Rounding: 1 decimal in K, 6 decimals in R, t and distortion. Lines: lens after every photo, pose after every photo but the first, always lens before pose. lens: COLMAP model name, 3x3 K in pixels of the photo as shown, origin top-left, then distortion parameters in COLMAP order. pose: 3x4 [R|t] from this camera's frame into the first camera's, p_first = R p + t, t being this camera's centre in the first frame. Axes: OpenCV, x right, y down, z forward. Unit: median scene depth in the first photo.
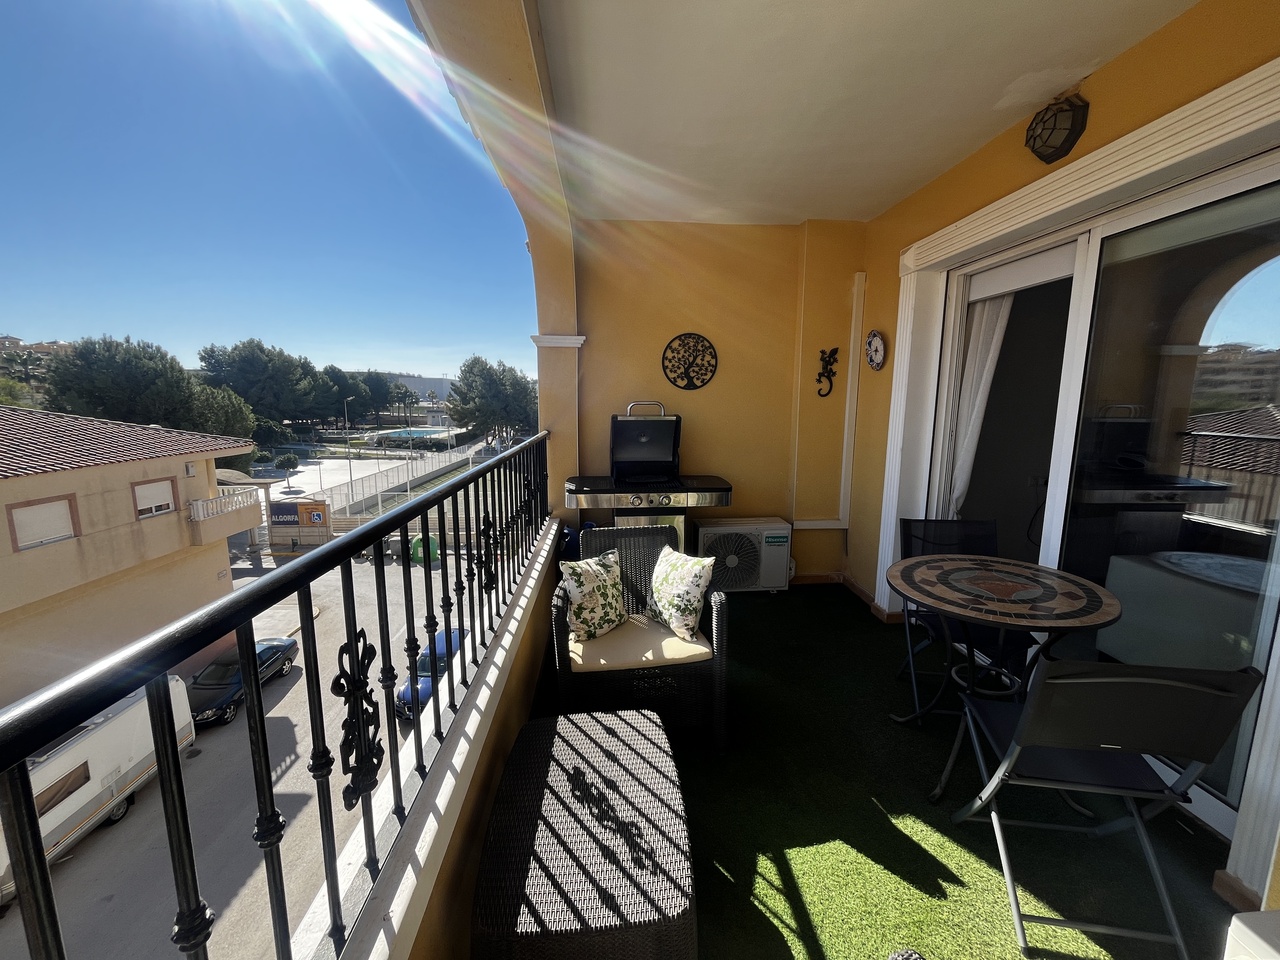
lens RADIAL K [[514.2, 0, 641.6], [0, 514.2, 477.8], [0, 0, 1]] dist [-0.003185, -0.000302]
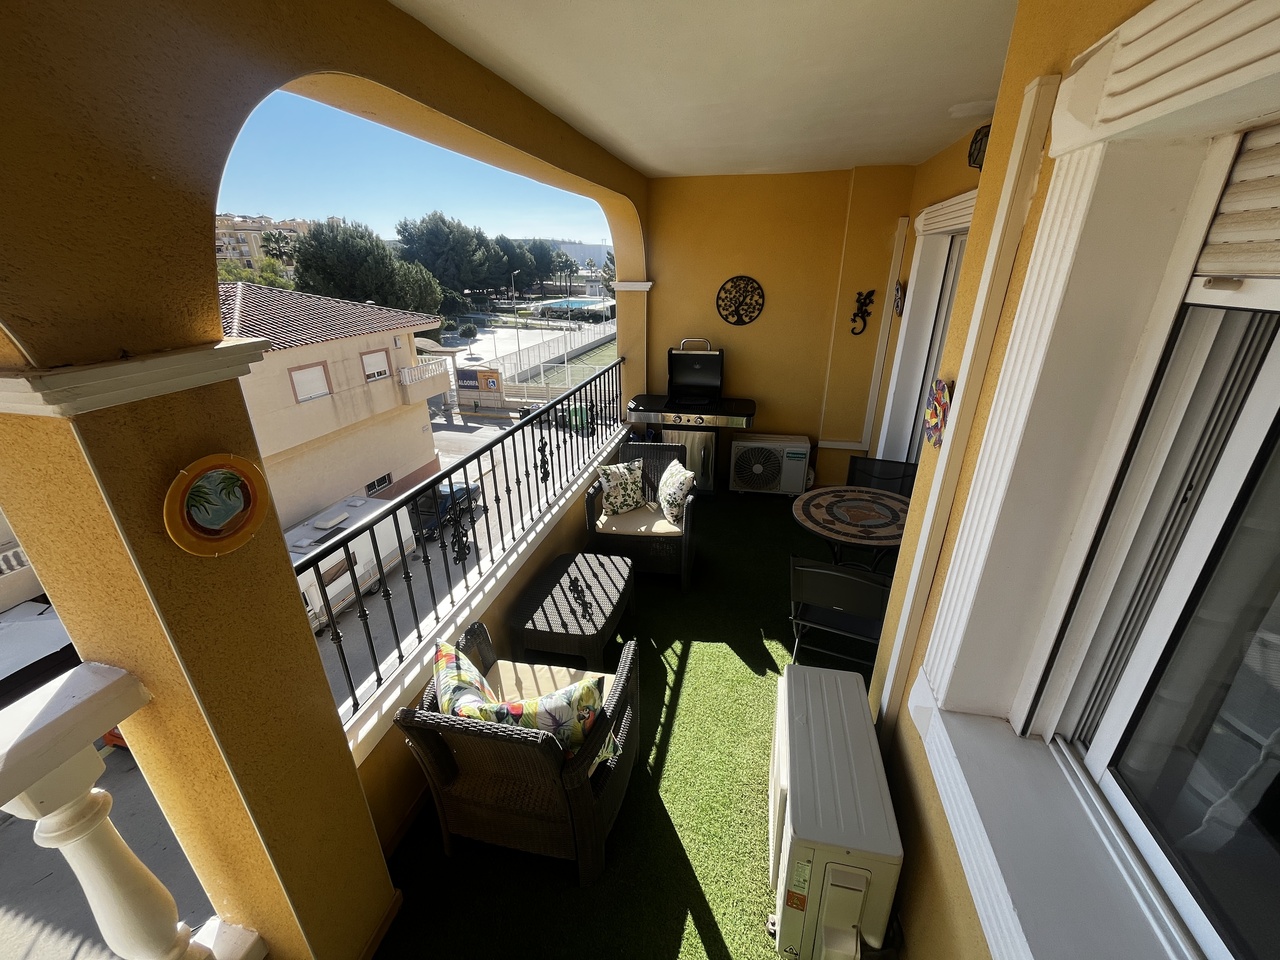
lens RADIAL K [[514.2, 0, 642.3], [0, 514.2, 476.0], [0, 0, 1]] dist [-0.003185, -0.000302]
pose [[0.957450, 0.101030, -0.270337, 0.241062], [-0.034383, 0.969984, 0.240727, -0.113210], [0.286543, -0.221189, 0.932185, -0.261160]]
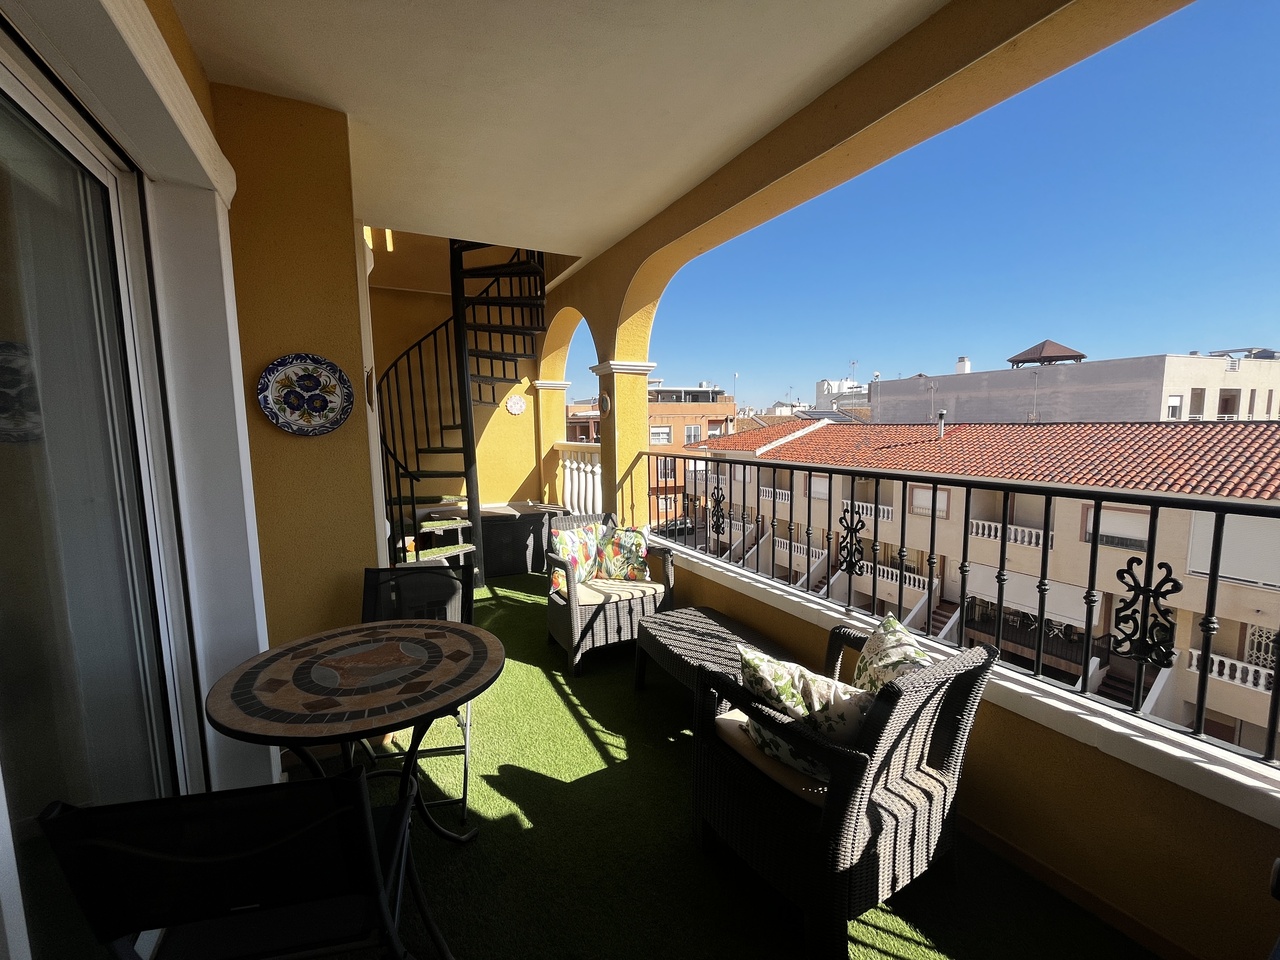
lens RADIAL K [[514.2, 0, 637.8], [0, 514.2, 469.1], [0, 0, 1]] dist [-0.003185, -0.000302]
pose [[-0.909785, 0.039658, -0.413181, 0.321155], [-0.059860, 0.972484, 0.225148, -0.131686], [0.410740, 0.229570, -0.882377, 0.892942]]
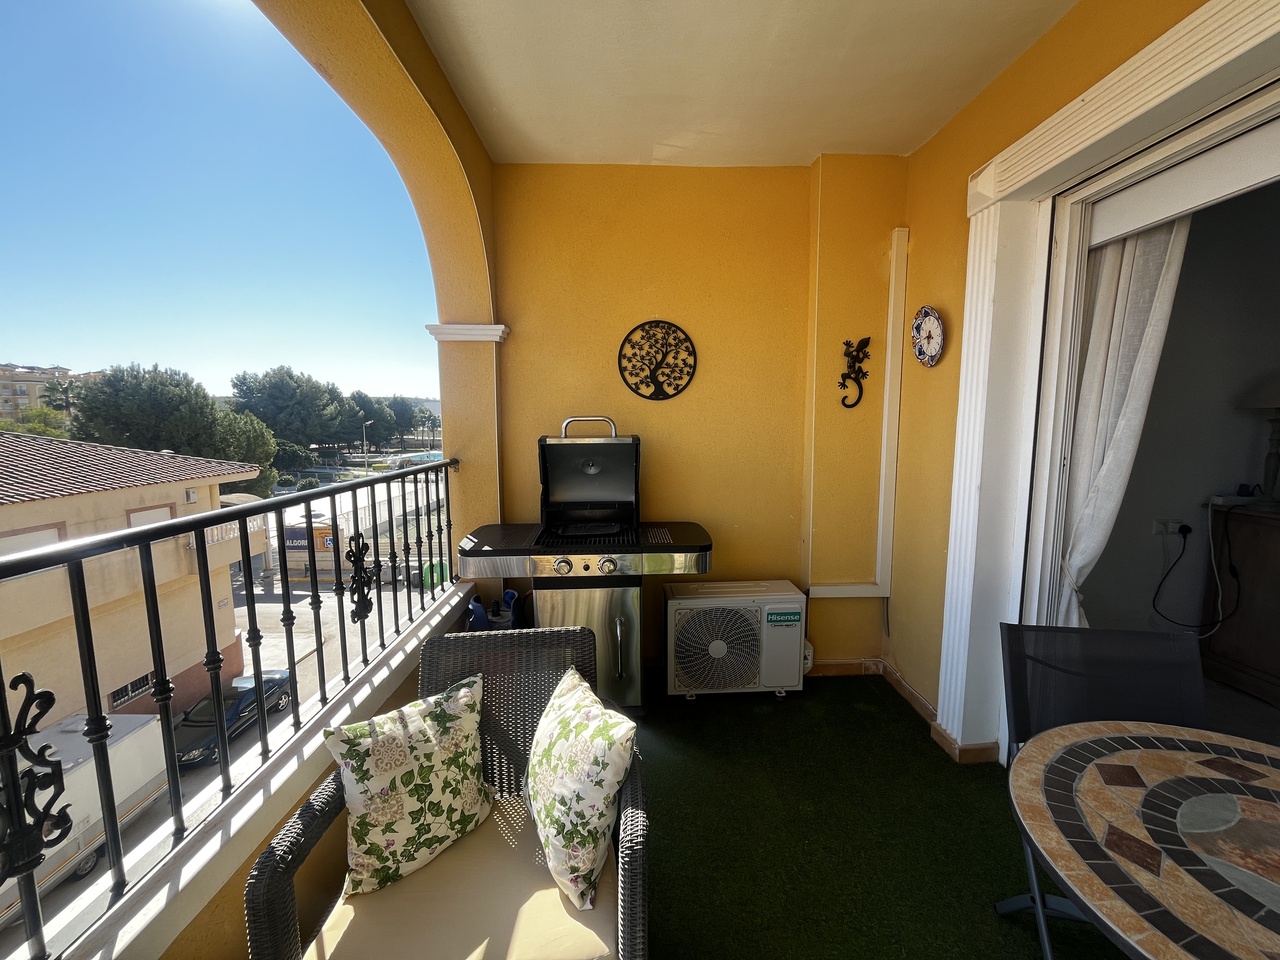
lens RADIAL K [[514.2, 0, 641.9], [0, 514.2, 477.8], [0, 0, 1]] dist [-0.003185, -0.000302]
pose [[0.999124, -0.004632, -0.041601, 0.101835], [0.002882, 0.999112, -0.042034, -0.034843], [0.041758, 0.041878, 0.998250, 0.299586]]
